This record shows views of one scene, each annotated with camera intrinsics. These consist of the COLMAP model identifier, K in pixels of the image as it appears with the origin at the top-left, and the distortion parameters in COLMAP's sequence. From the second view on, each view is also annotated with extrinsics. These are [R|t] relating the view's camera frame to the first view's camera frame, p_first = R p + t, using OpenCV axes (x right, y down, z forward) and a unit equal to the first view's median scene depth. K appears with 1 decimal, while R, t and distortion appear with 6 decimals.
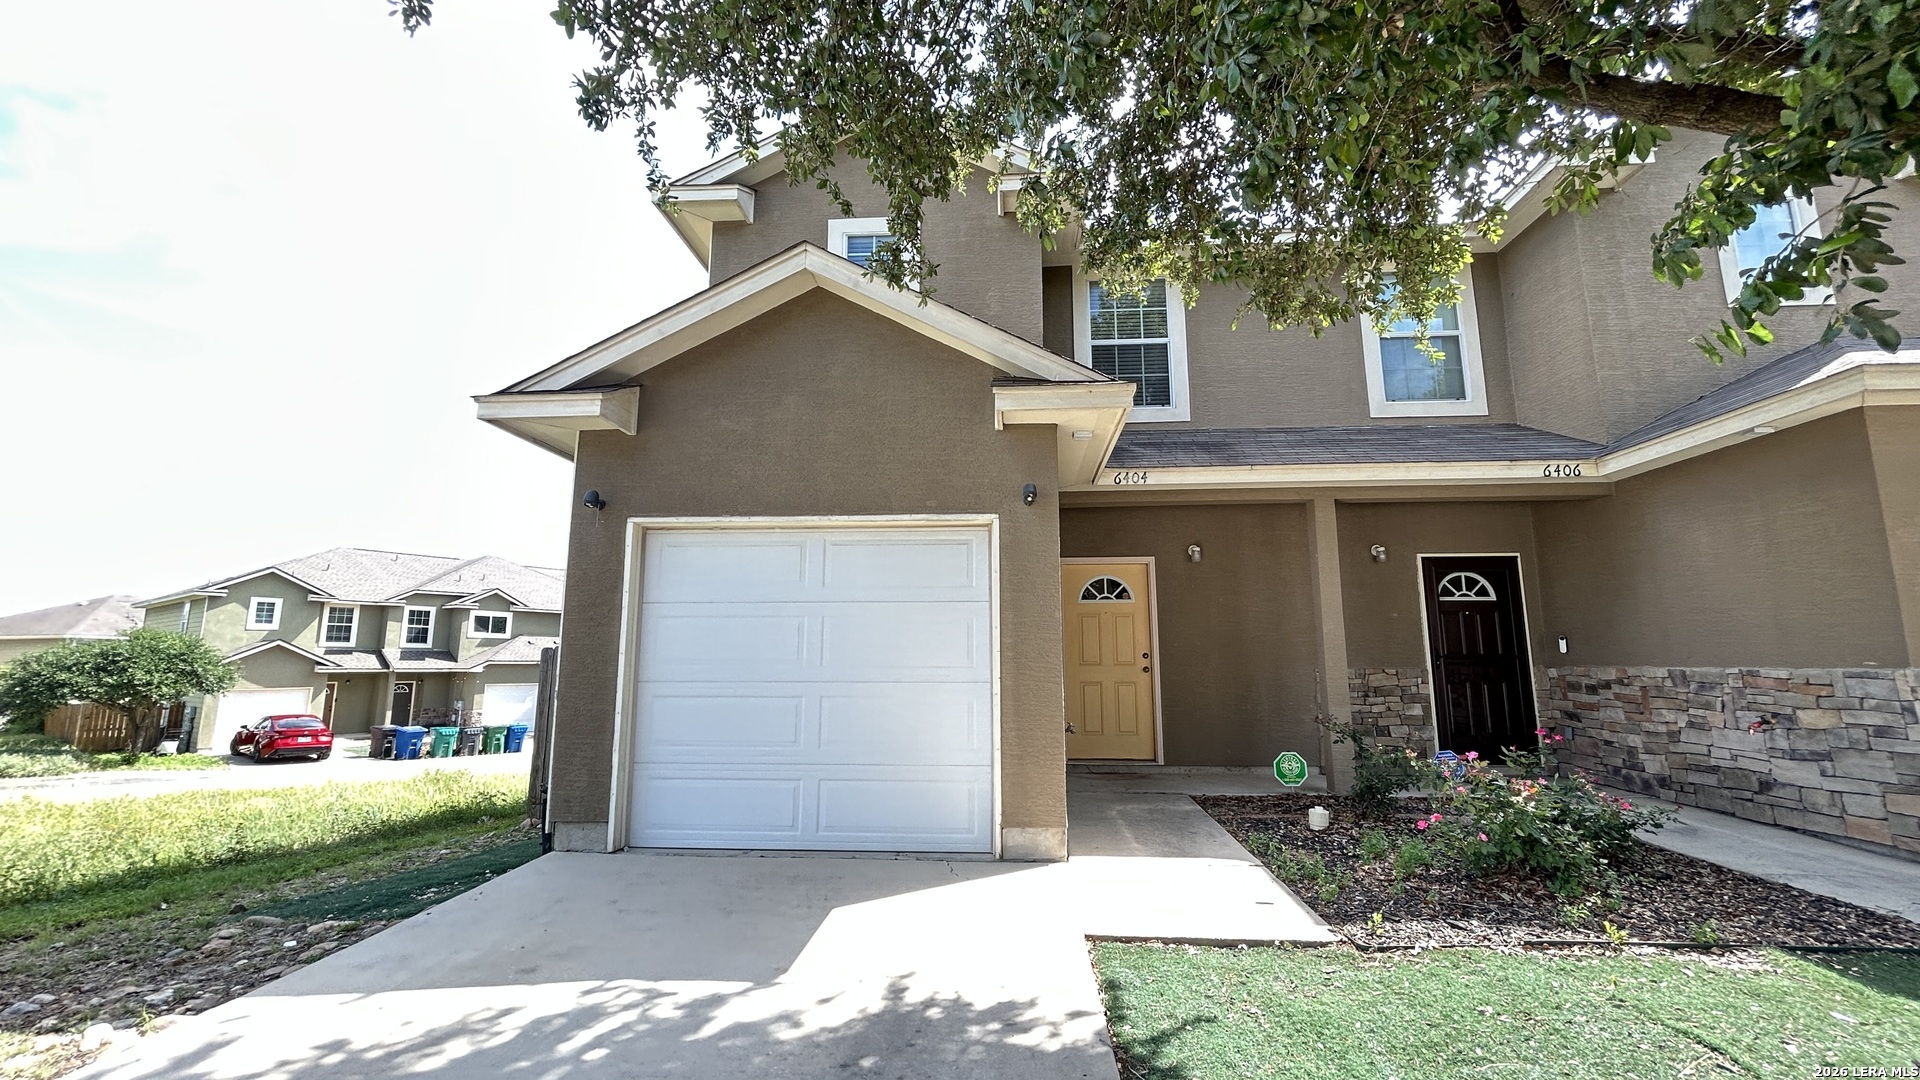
lens RADIAL K [[772.2, 0, 963.6], [0, 772.2, 541.6], [0, 0, 1]] dist [-0.002544, 0.001776]
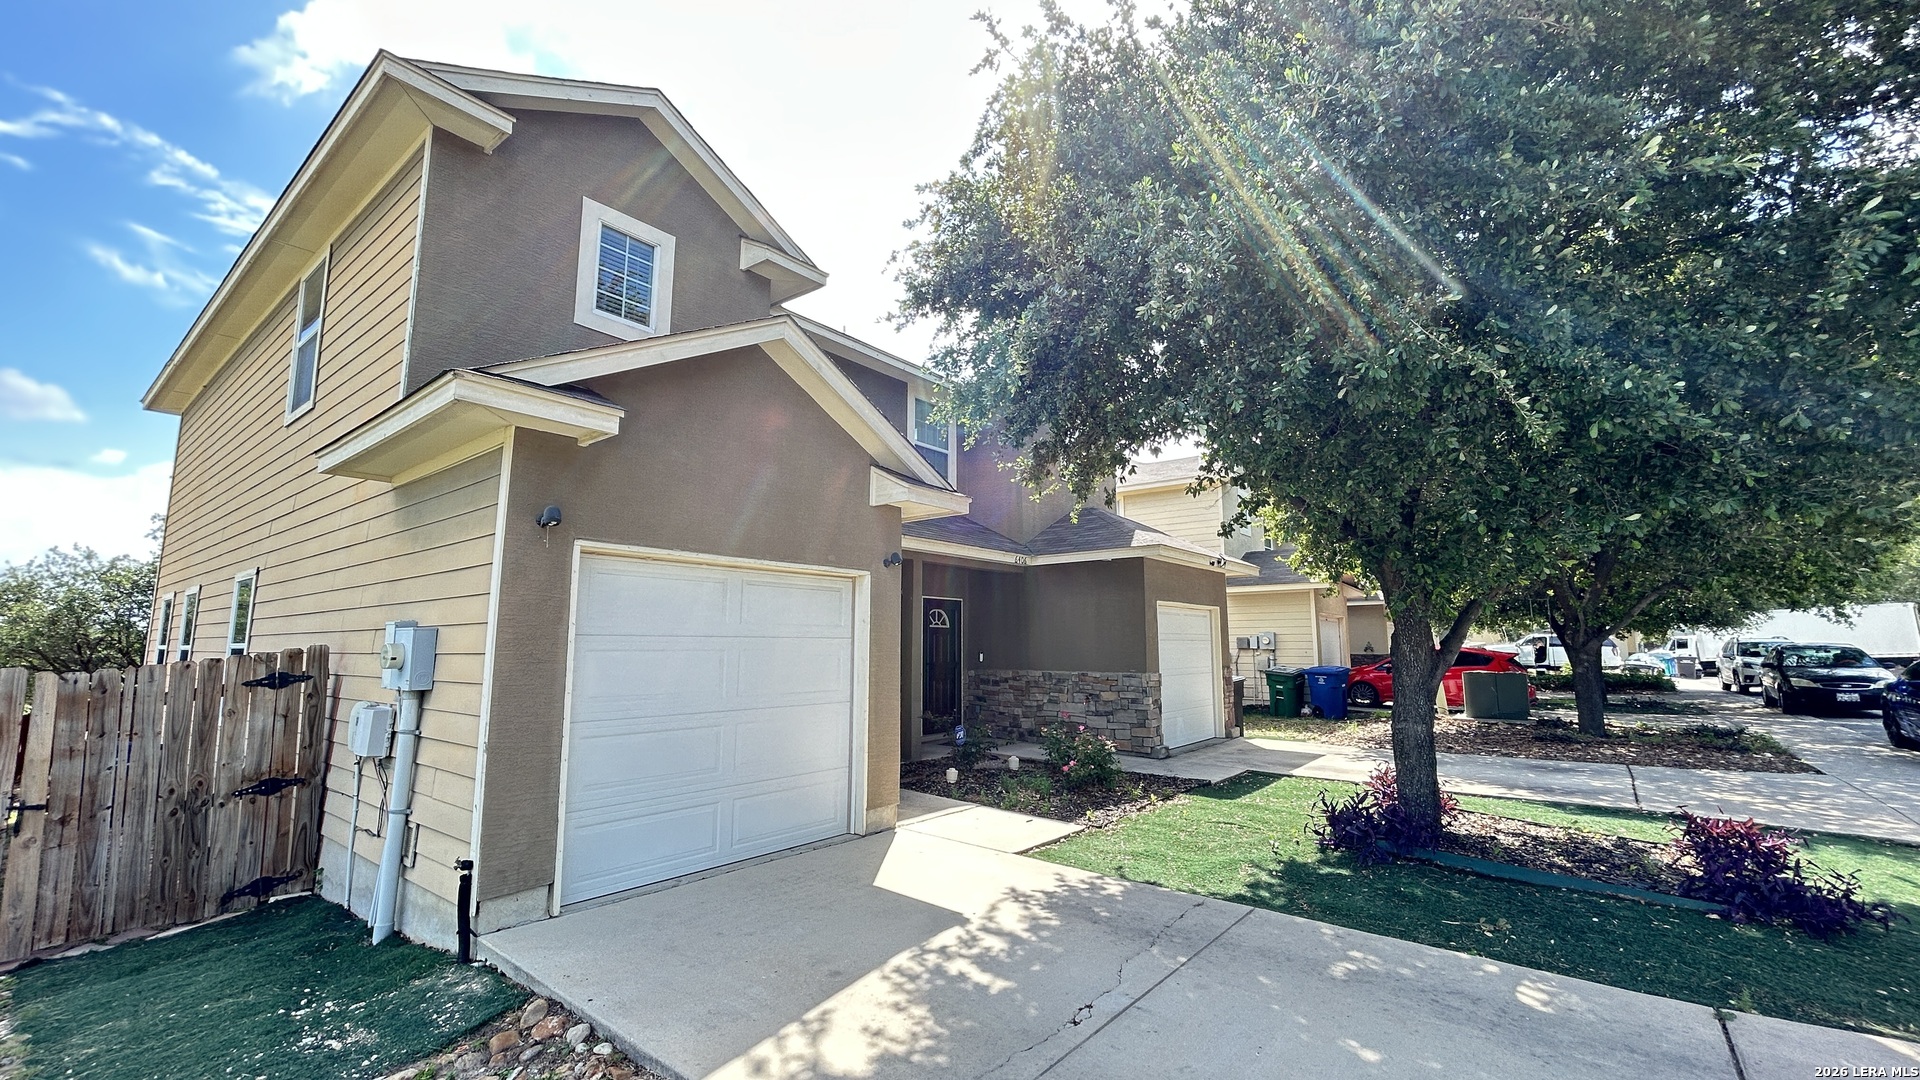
lens RADIAL K [[772.2, 0, 972.1], [0, 772.2, 549.8], [0, 0, 1]] dist [-0.002544, 0.001776]
pose [[0.561047, 0.102702, 0.821388, -0.890284], [-0.128581, 0.991042, -0.036088, -0.045267], [-0.817737, -0.085367, 0.569227, 0.120873]]
